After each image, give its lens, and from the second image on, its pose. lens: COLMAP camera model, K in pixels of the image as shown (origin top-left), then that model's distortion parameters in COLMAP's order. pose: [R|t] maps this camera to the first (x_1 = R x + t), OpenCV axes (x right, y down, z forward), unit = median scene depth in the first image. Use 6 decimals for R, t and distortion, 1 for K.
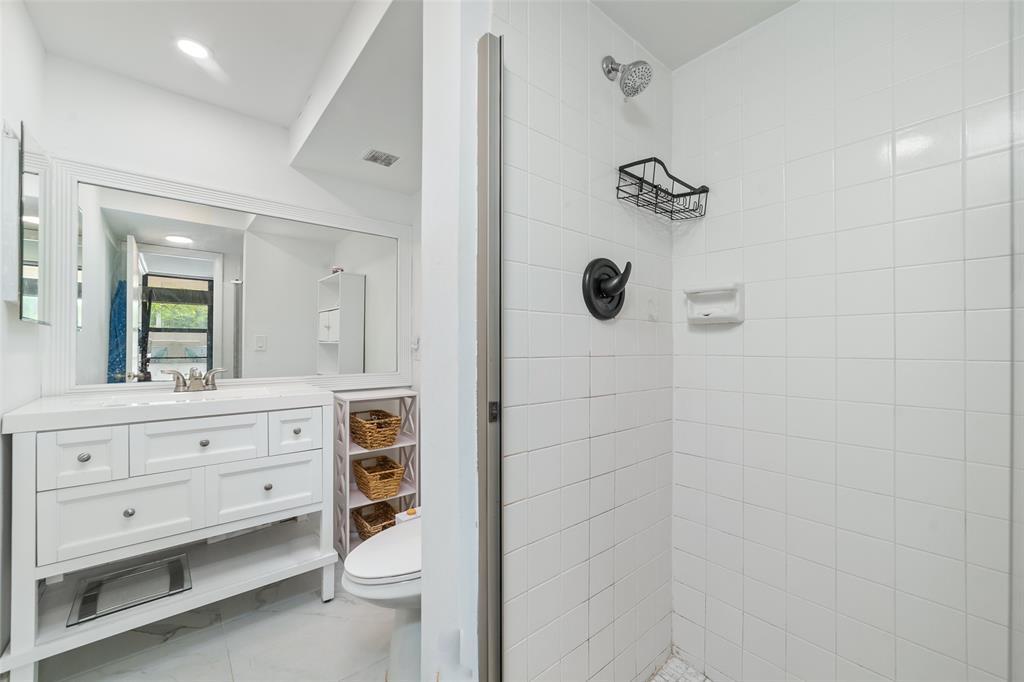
lens RADIAL K [[403.0, 0, 513.7], [0, 403.0, 339.7], [0, 0, 1]] dist [-0.016895, 0.001012]
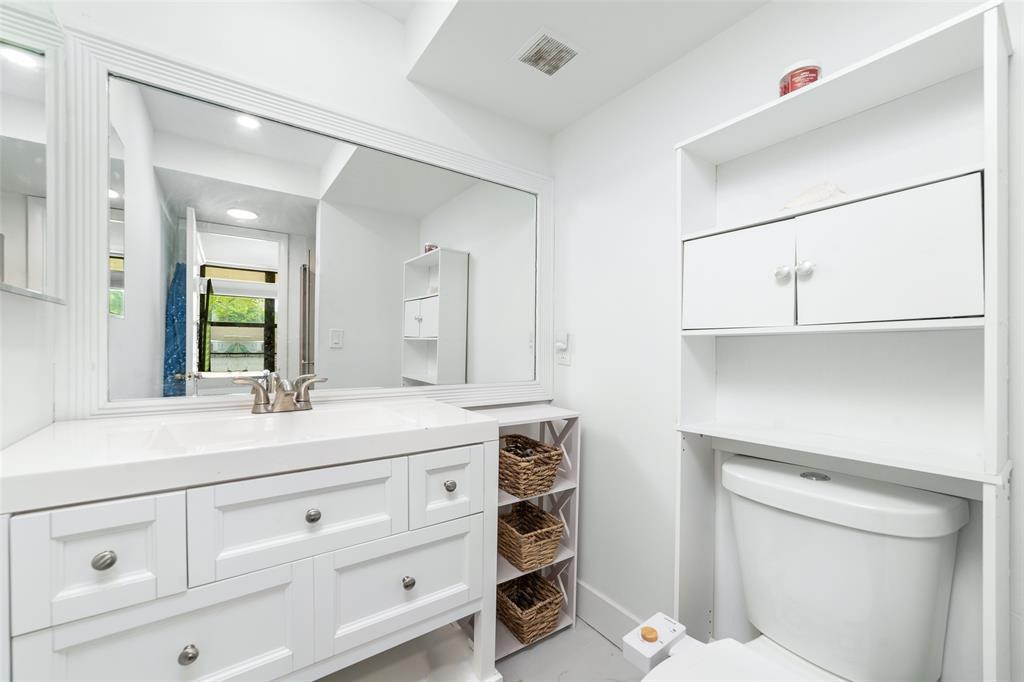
lens RADIAL K [[403.0, 0, 511.4], [0, 403.0, 345.3], [0, 0, 1]] dist [-0.016895, 0.001012]
pose [[0.996057, 0.012305, -0.087862, -0.319557], [-0.010644, 0.999756, 0.019357, 0.004559], [0.088079, -0.018345, 0.995945, 0.332360]]
